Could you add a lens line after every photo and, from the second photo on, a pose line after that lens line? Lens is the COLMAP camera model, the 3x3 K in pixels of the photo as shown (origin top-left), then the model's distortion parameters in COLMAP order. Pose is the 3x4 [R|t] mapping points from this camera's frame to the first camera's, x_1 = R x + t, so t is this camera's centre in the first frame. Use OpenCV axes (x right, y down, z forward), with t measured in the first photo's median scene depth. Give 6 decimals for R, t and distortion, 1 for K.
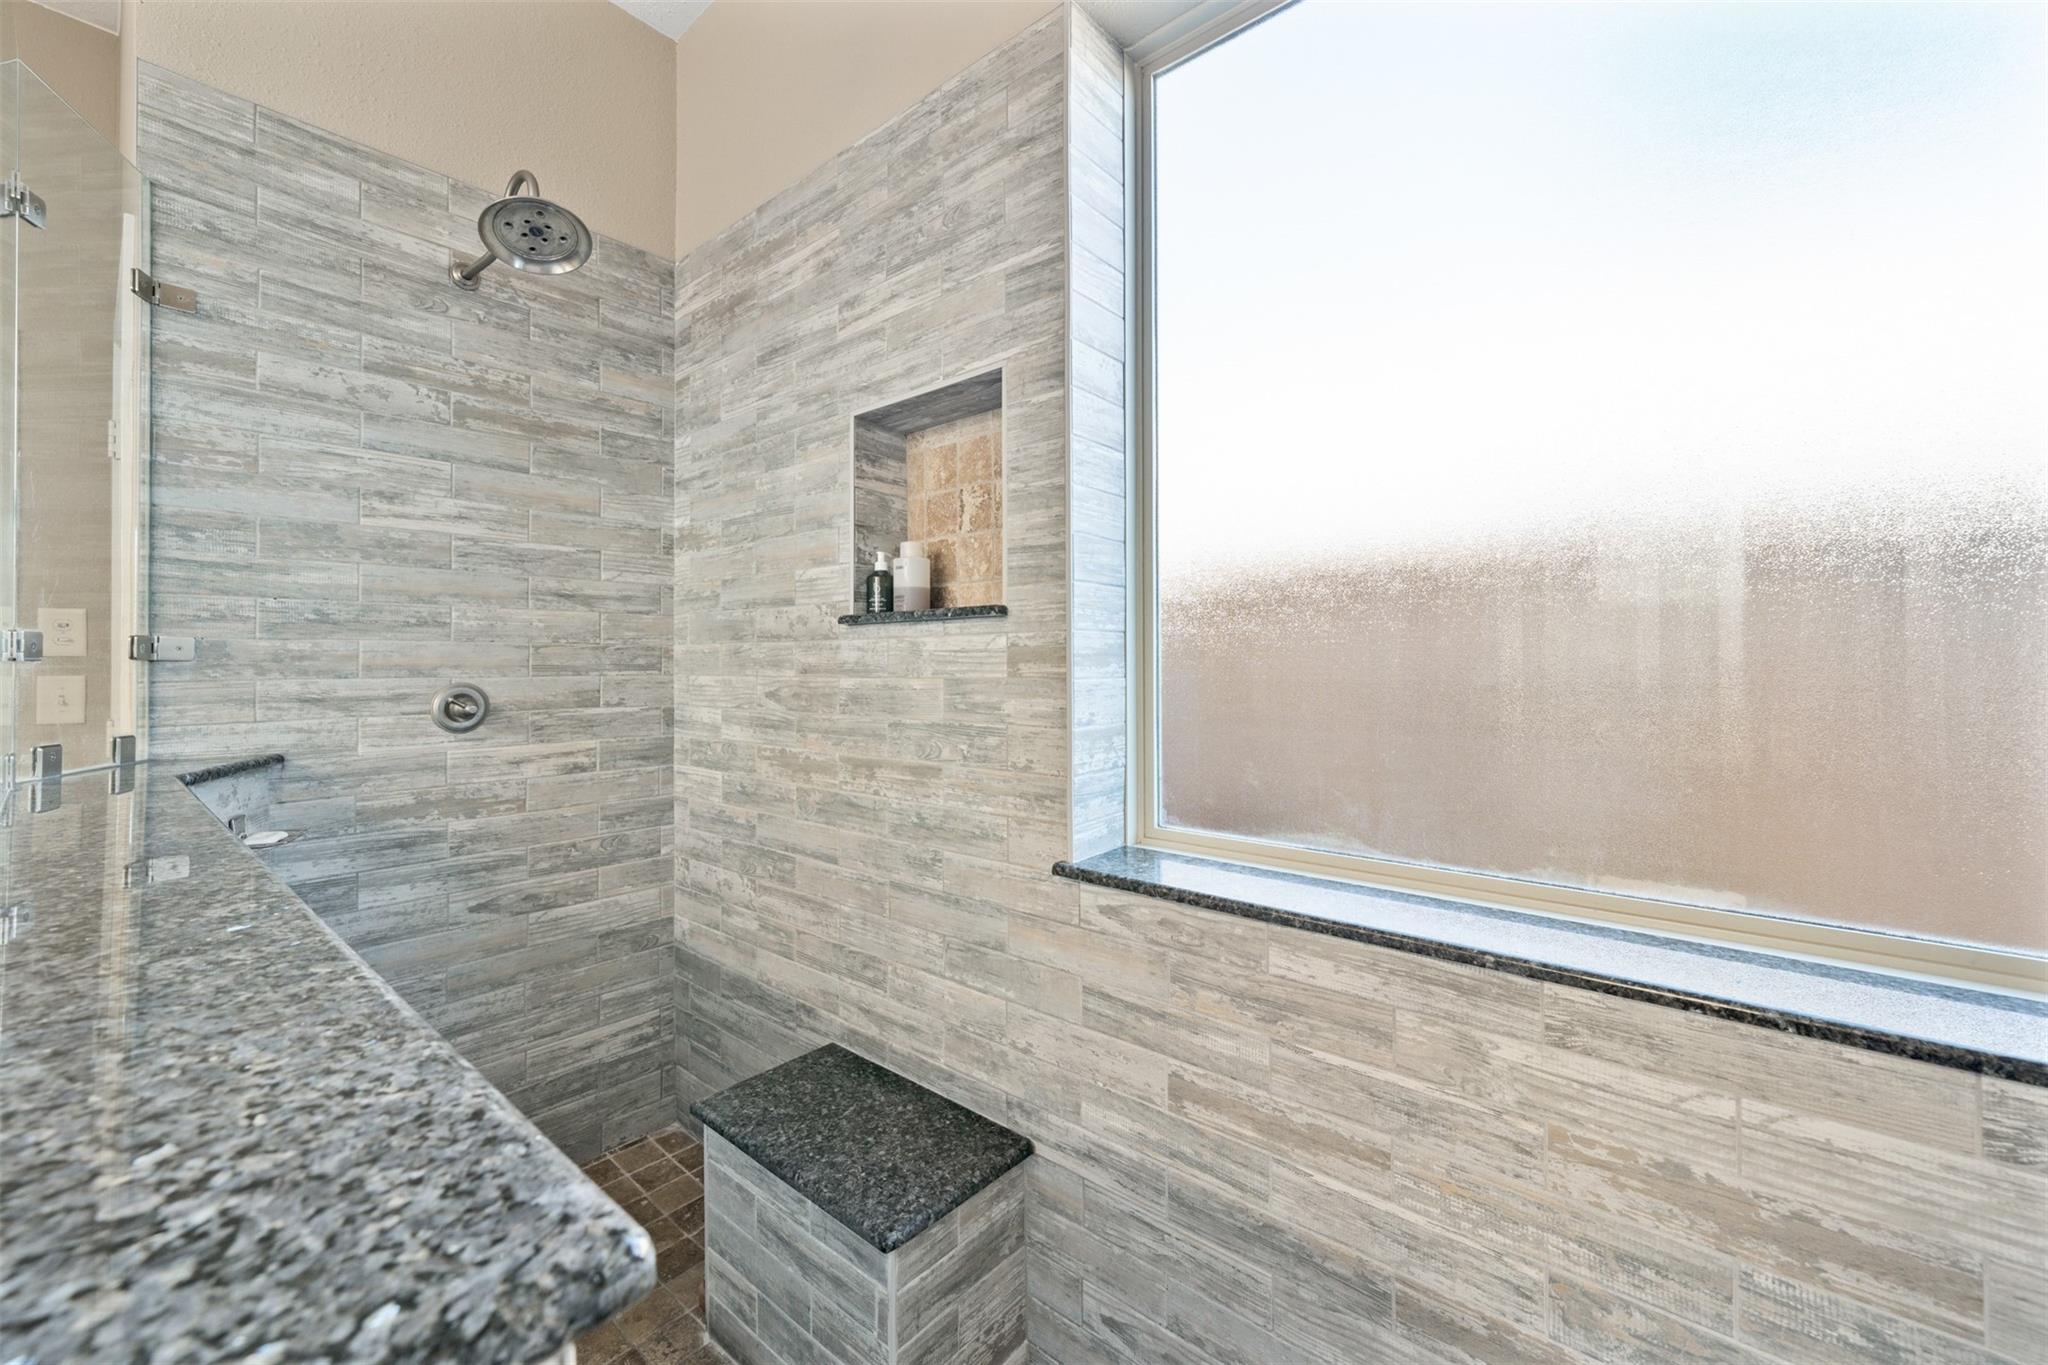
lens RADIAL K [[797.2, 0, 1025.2], [0, 797.2, 672.4], [0, 0, 1]] dist [-0.001658, 0.000302]
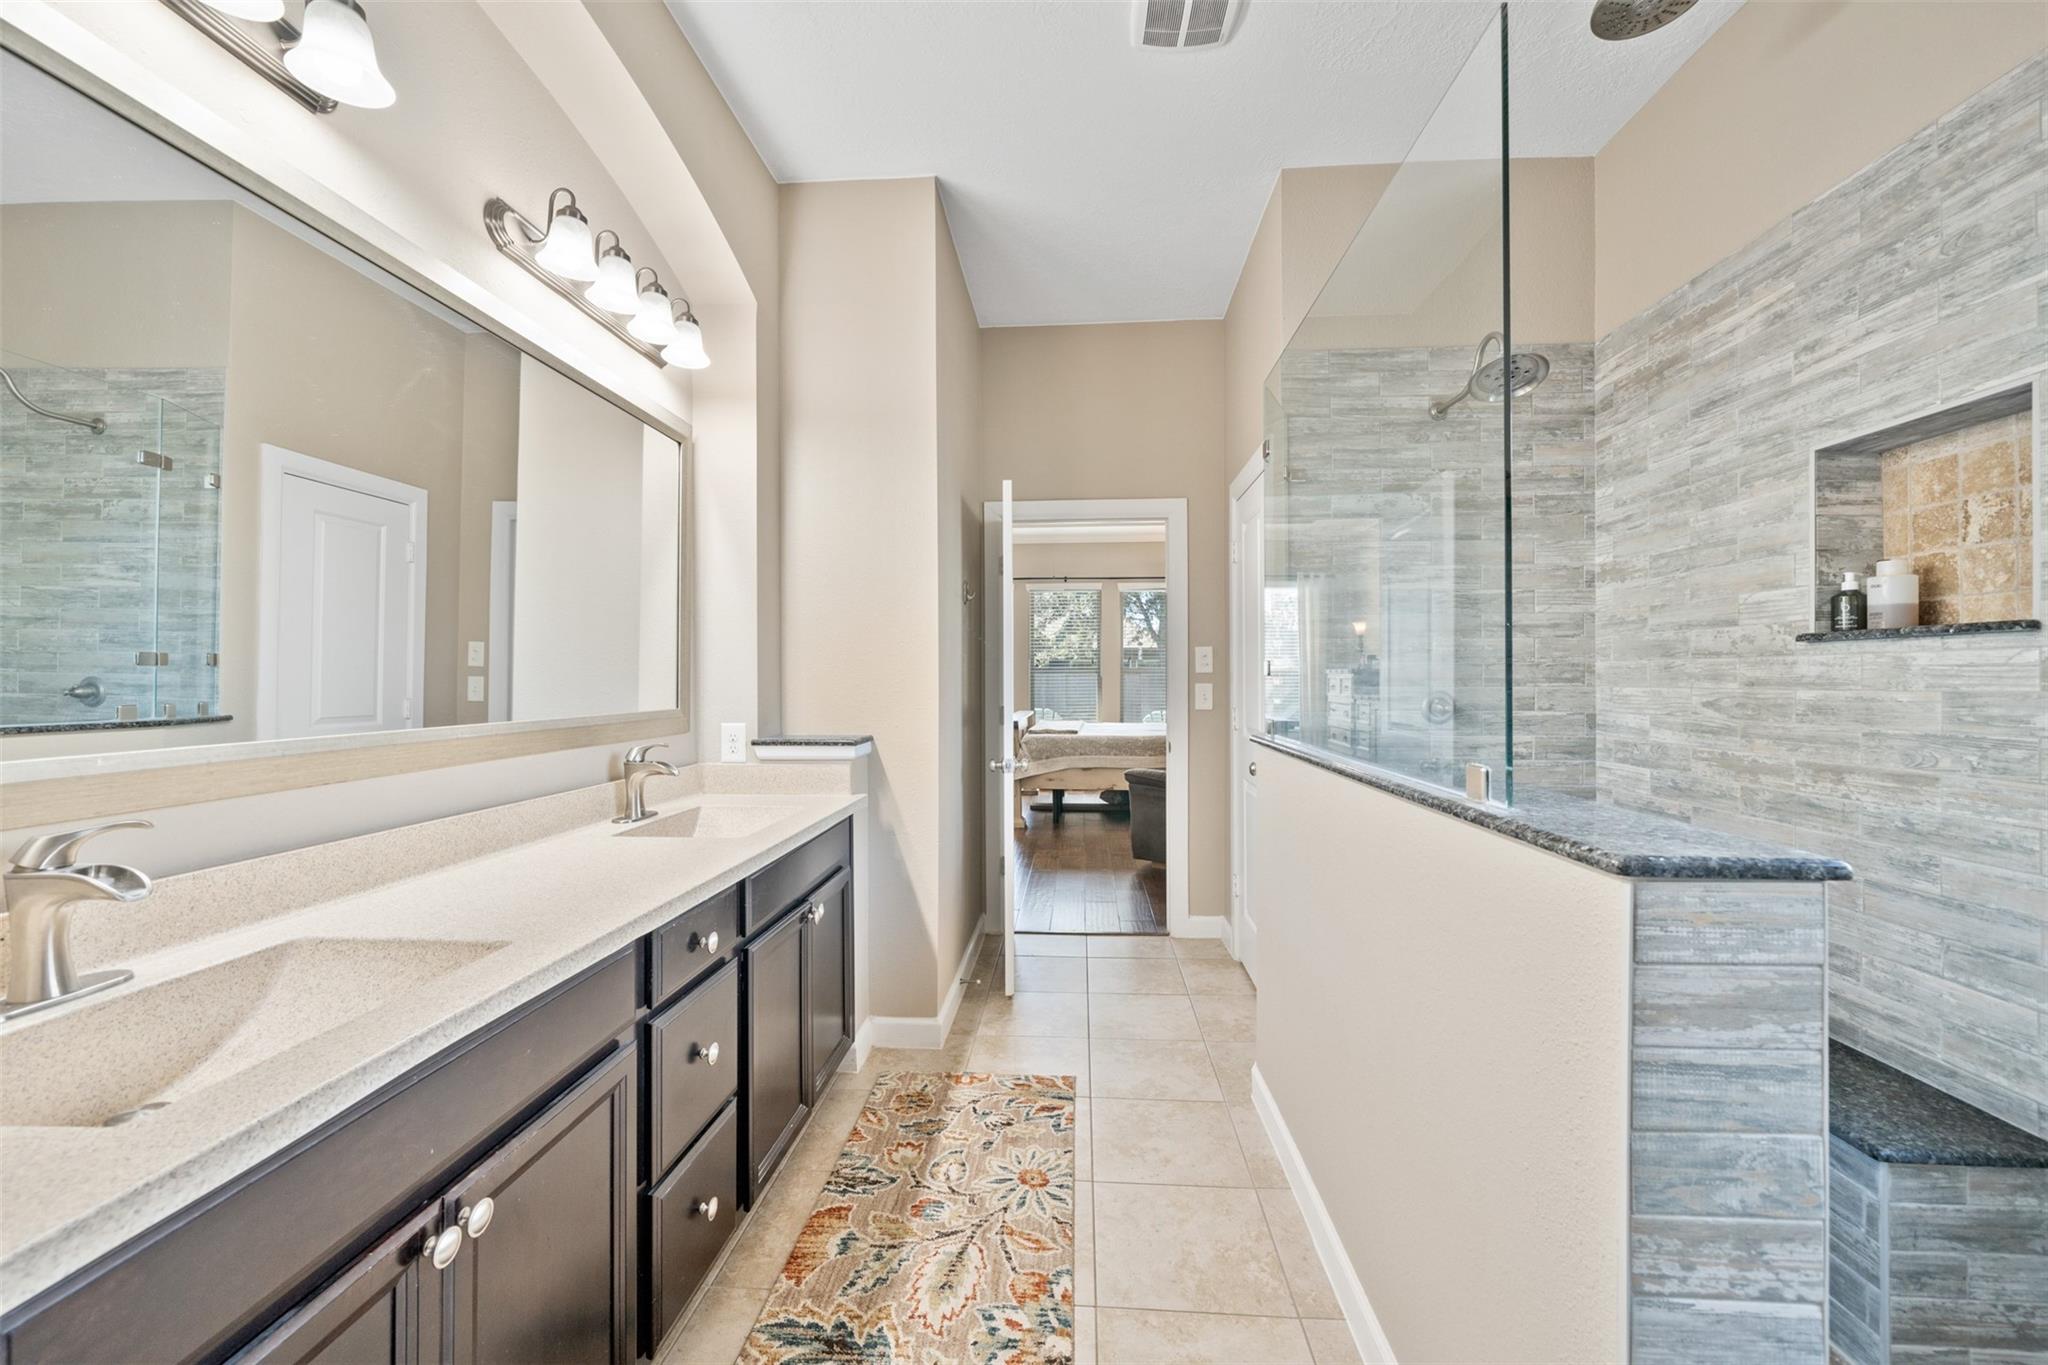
lens RADIAL K [[797.2, 0, 1027.9], [0, 797.2, 679.4], [0, 0, 1]] dist [-0.001658, 0.000302]
pose [[0.597643, 0.000705, -0.801762, 0.015490], [-0.005544, 0.999979, -0.003254, 0.001541], [0.801743, 0.006389, 0.597635, -0.510105]]
